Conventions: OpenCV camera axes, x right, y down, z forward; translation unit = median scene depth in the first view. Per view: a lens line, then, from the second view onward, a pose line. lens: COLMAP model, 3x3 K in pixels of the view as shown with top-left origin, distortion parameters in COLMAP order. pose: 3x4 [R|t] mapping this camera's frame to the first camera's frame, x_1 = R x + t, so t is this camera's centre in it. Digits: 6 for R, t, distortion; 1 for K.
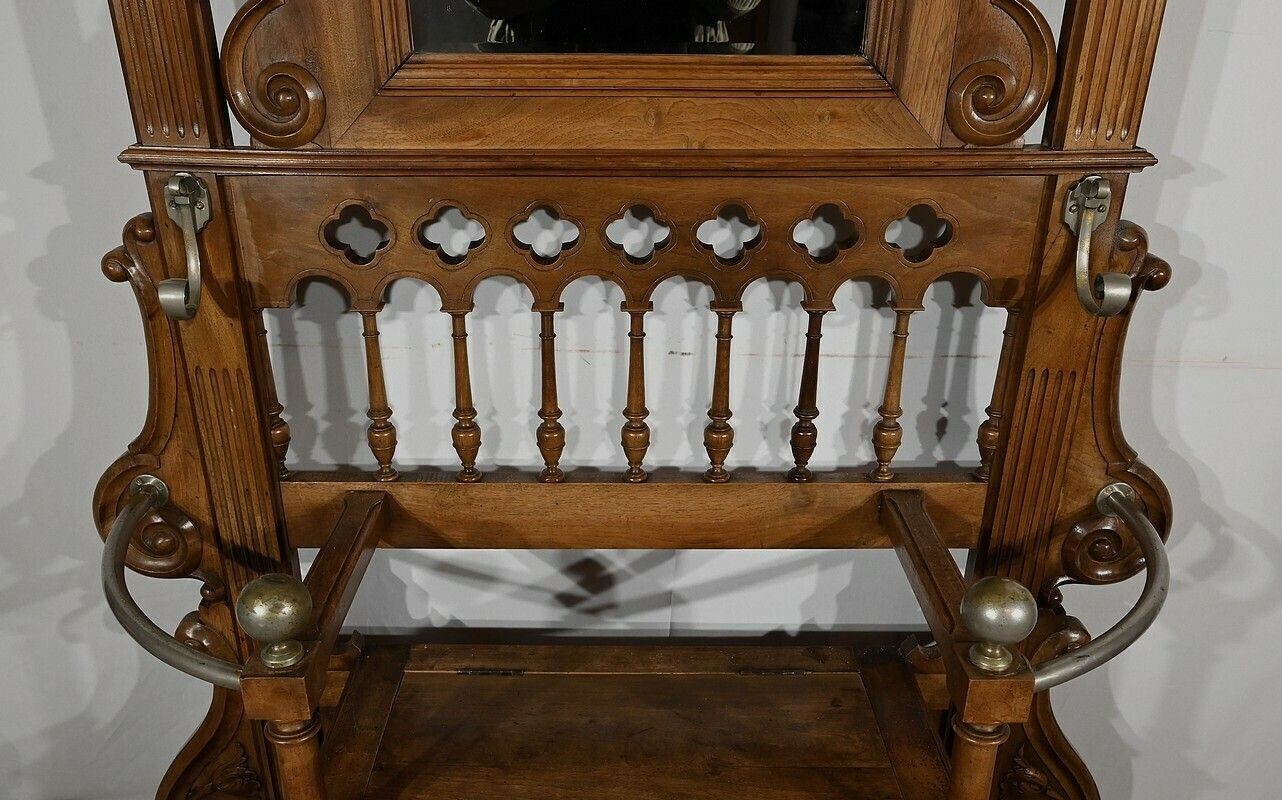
lens RADIAL K [[1041.6, 0, 627.8], [0, 1041.6, 470.8], [0, 0, 1]] dist [-0.003884, -0.006974]
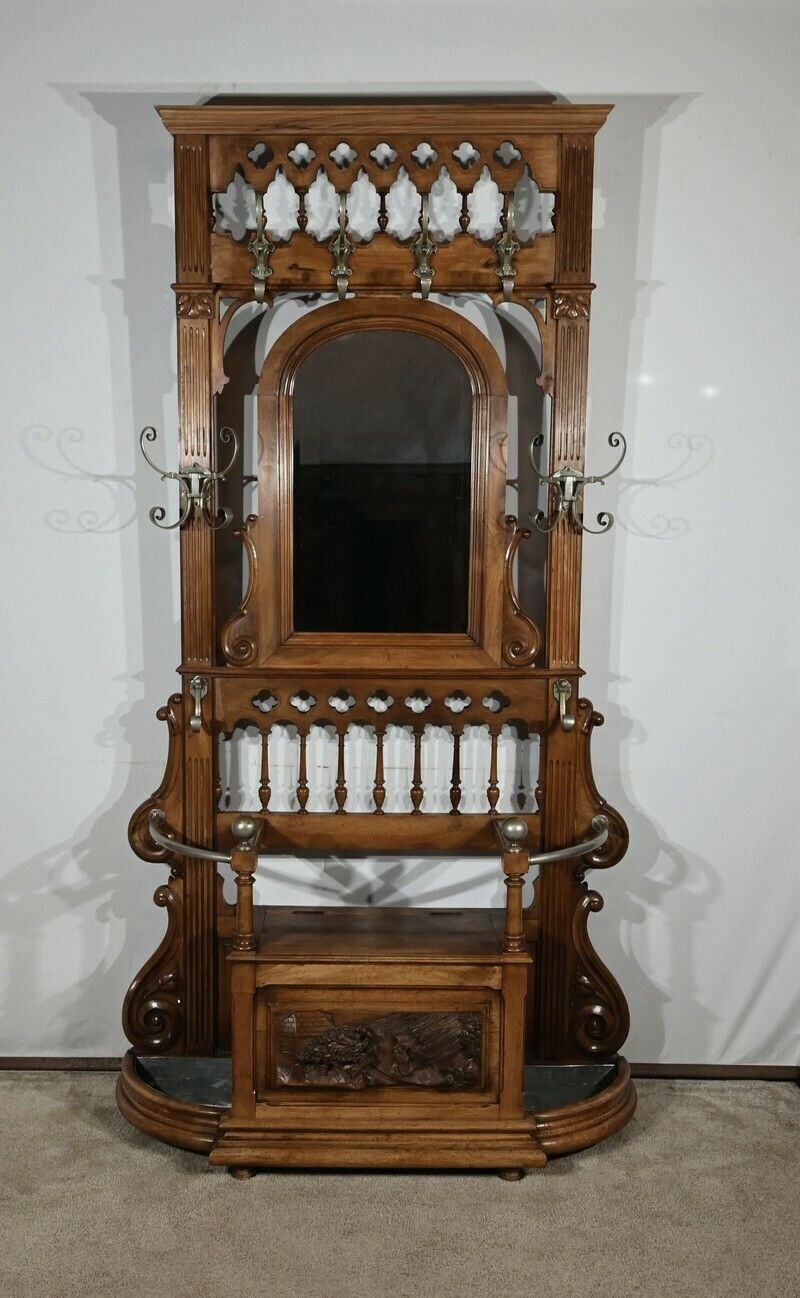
lens RADIAL K [[1377.0, 0, 369.1], [0, 1377.0, 651.9], [0, 0, 1]] dist [0.005010, 0.000000]
pose [[0.999991, 0.004011, -0.001495, -0.012517], [-0.004280, 0.943444, -0.331504, 0.736185], [0.000080, 0.331507, 0.943453, -2.091385]]
